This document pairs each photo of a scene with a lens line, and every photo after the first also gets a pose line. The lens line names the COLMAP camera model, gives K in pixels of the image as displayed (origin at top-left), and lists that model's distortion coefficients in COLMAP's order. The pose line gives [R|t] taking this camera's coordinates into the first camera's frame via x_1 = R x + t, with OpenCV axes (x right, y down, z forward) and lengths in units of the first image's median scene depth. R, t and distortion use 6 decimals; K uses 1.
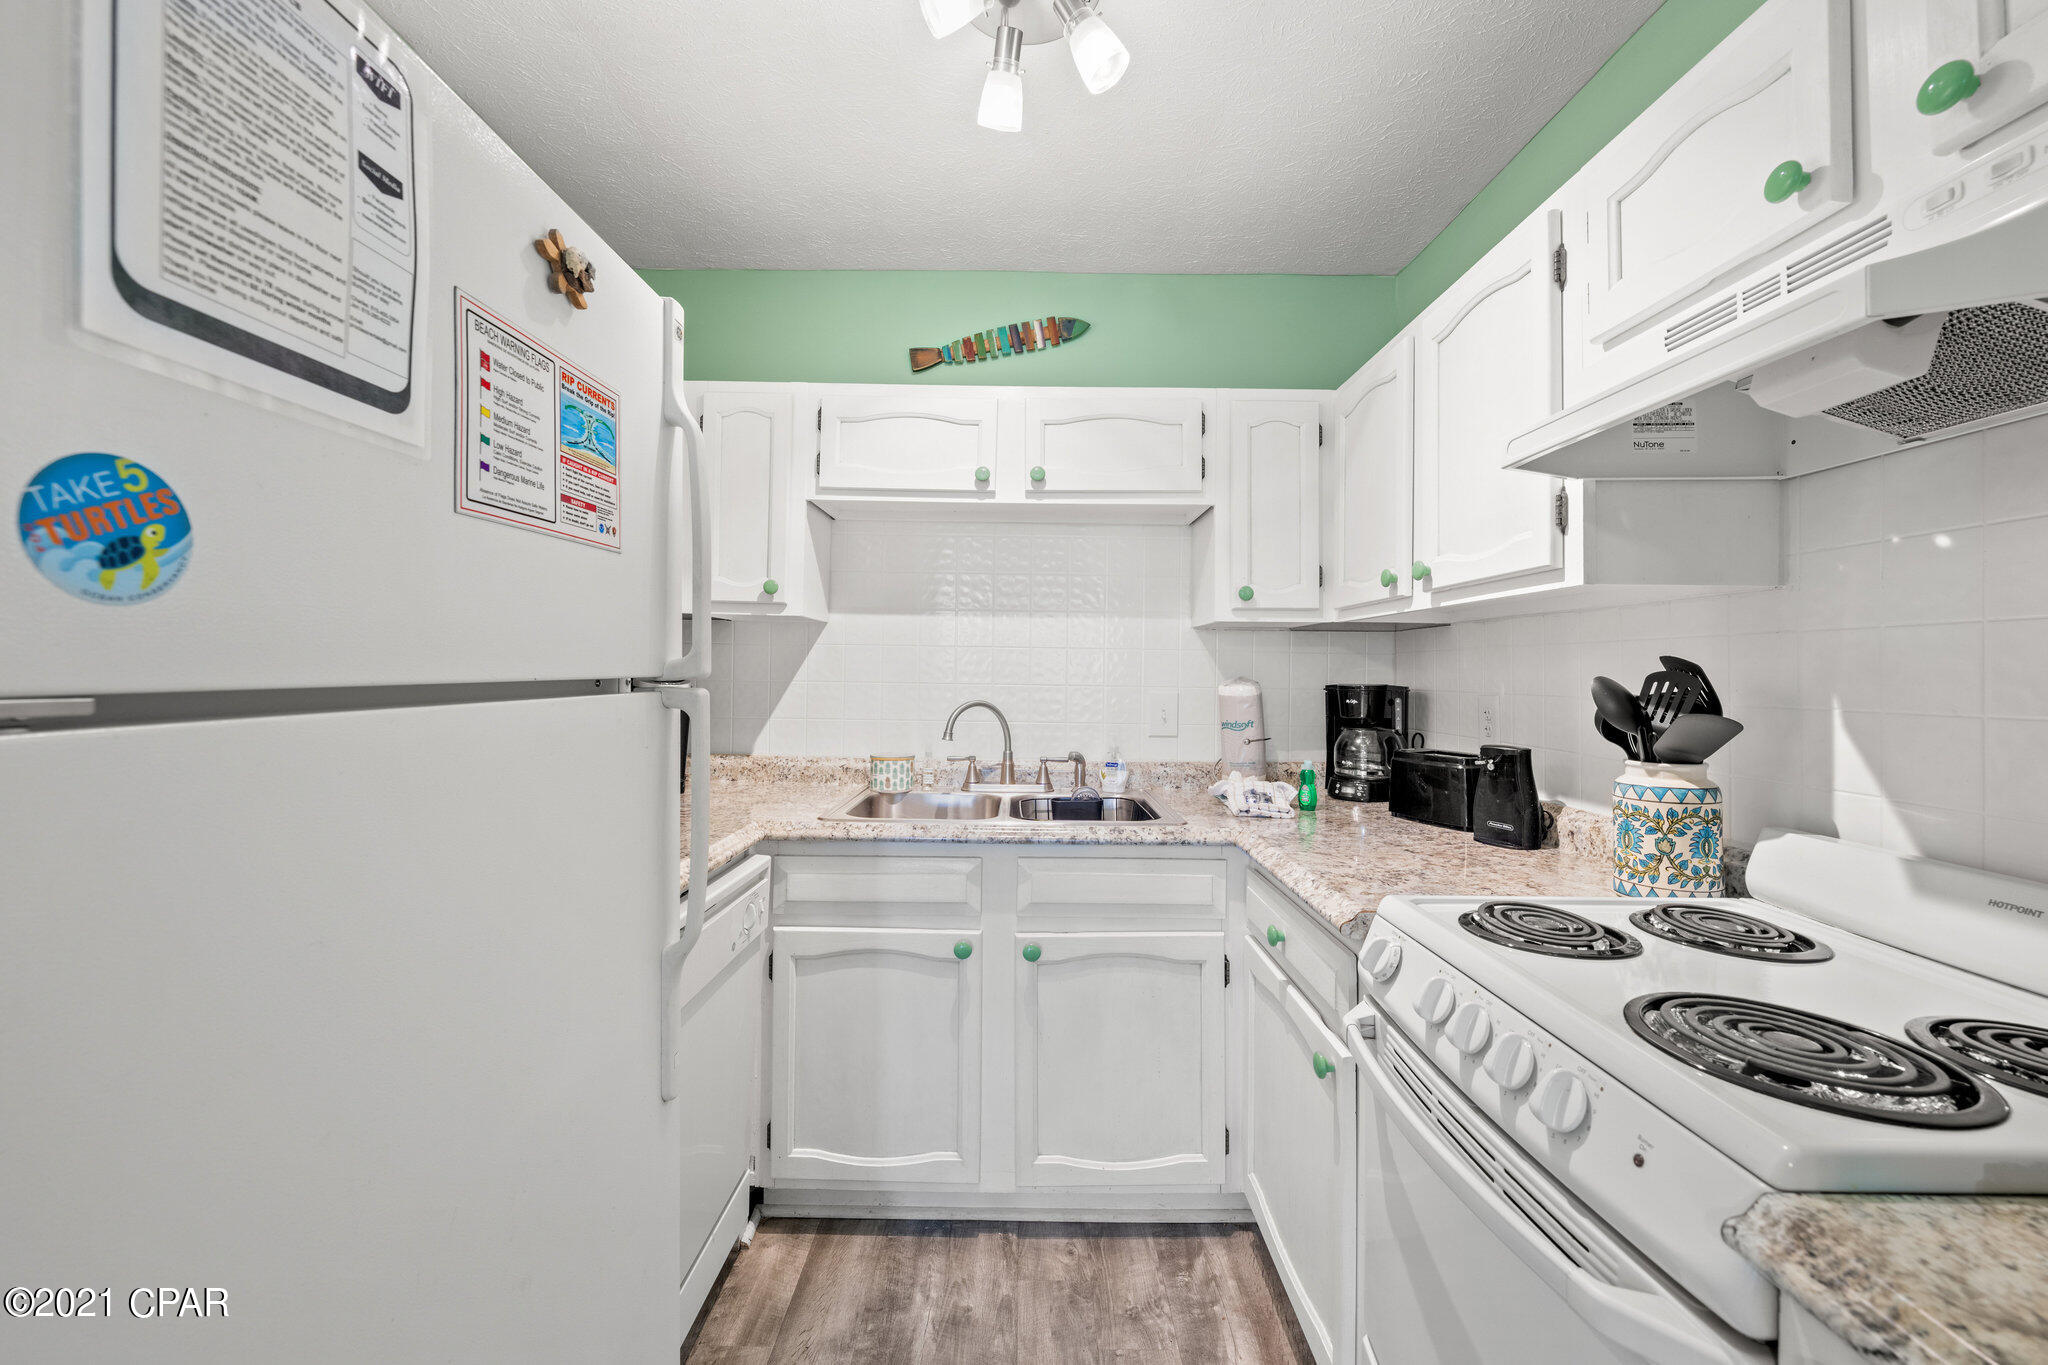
lens RADIAL K [[800.7, 0, 1027.2], [0, 800.7, 664.1], [0, 0, 1]] dist [0.000198, 0.000000]
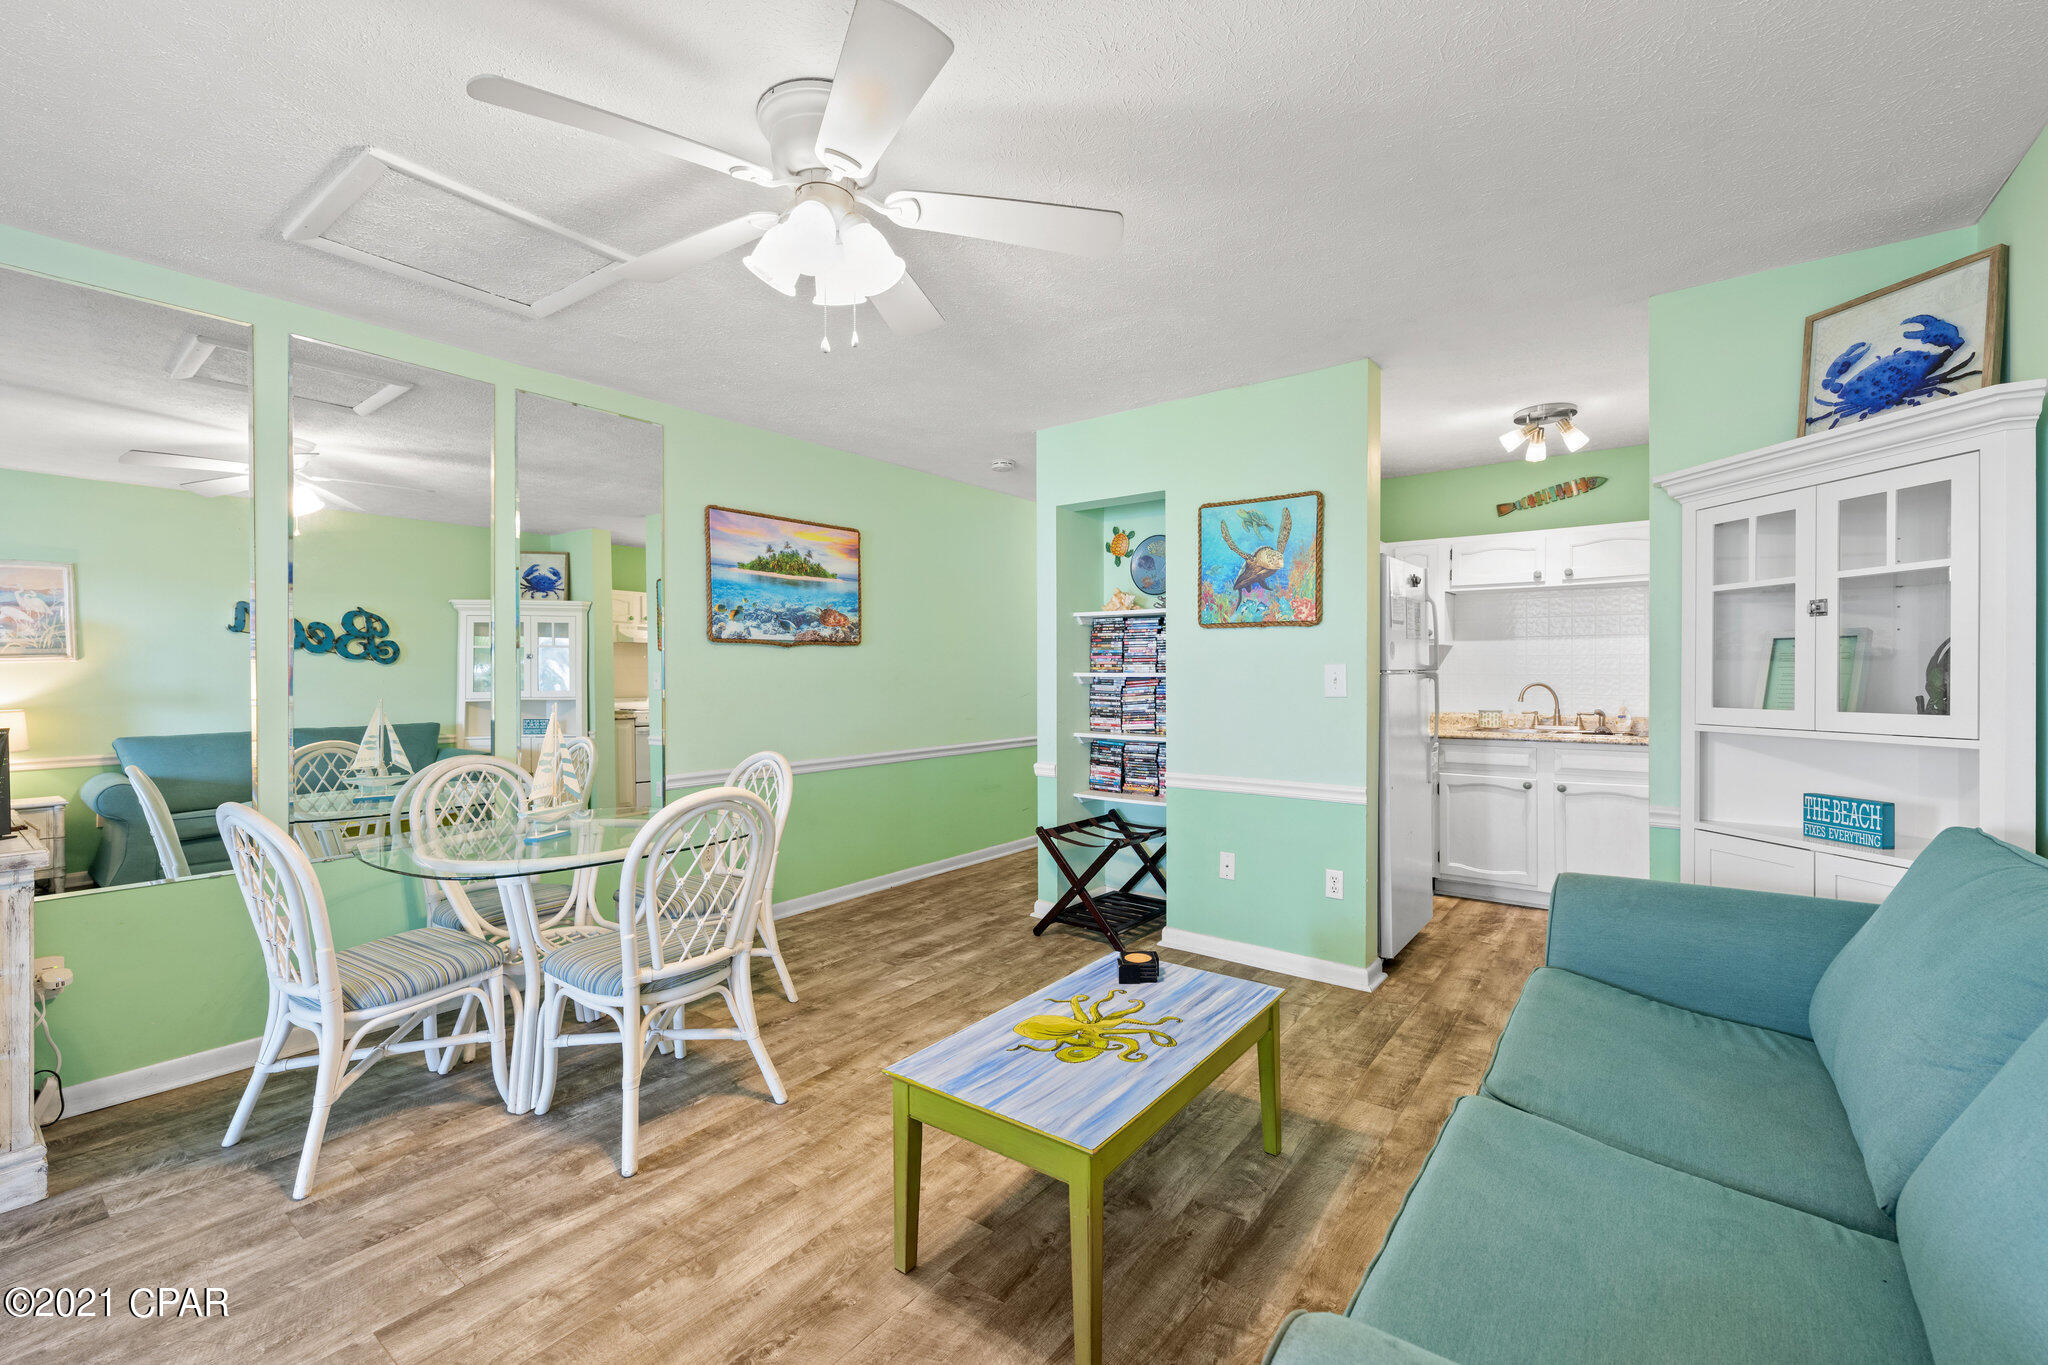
lens RADIAL K [[850.0, 0, 1021.9], [0, 850.0, 675.5], [0, 0, 1]] dist [-0.001416, -0.000296]
pose [[0.794064, -0.013830, -0.607677, 0.259551], [0.016570, 0.999862, -0.001103, 0.009661], [0.607608, -0.009193, 0.794184, -1.873648]]
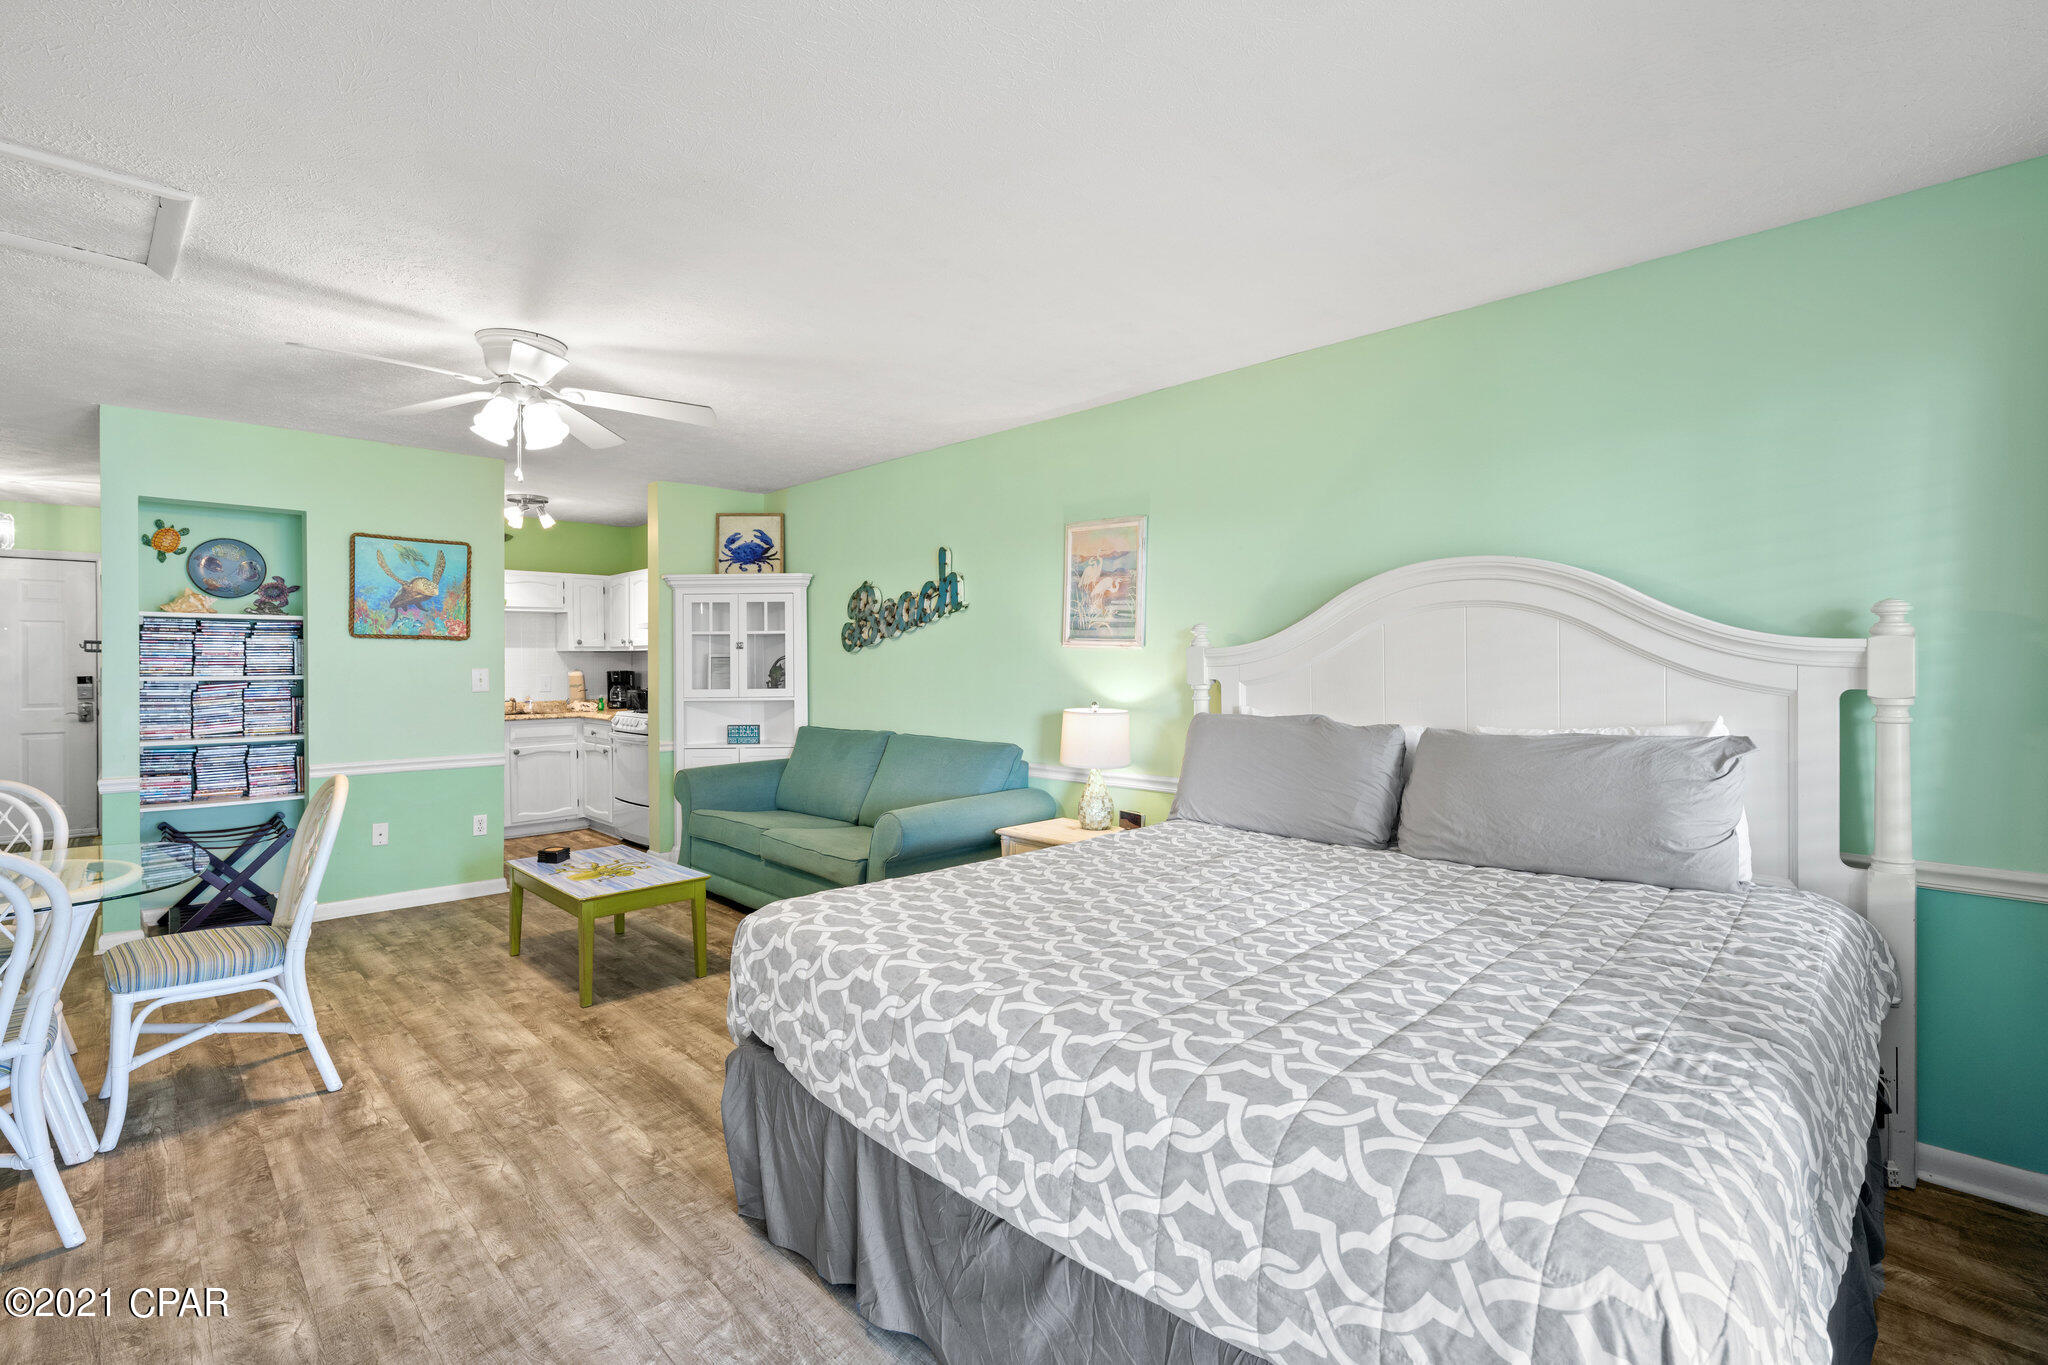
lens RADIAL K [[921.0, 0, 1030.4], [0, 921.0, 664.6], [0, 0, 1]] dist [-0.000038, -0.000476]
pose [[0.713867, -0.017338, 0.700066, -1.136142], [0.008969, 0.999838, 0.015616, -0.048325], [-0.700223, -0.004869, 0.713907, -3.221122]]
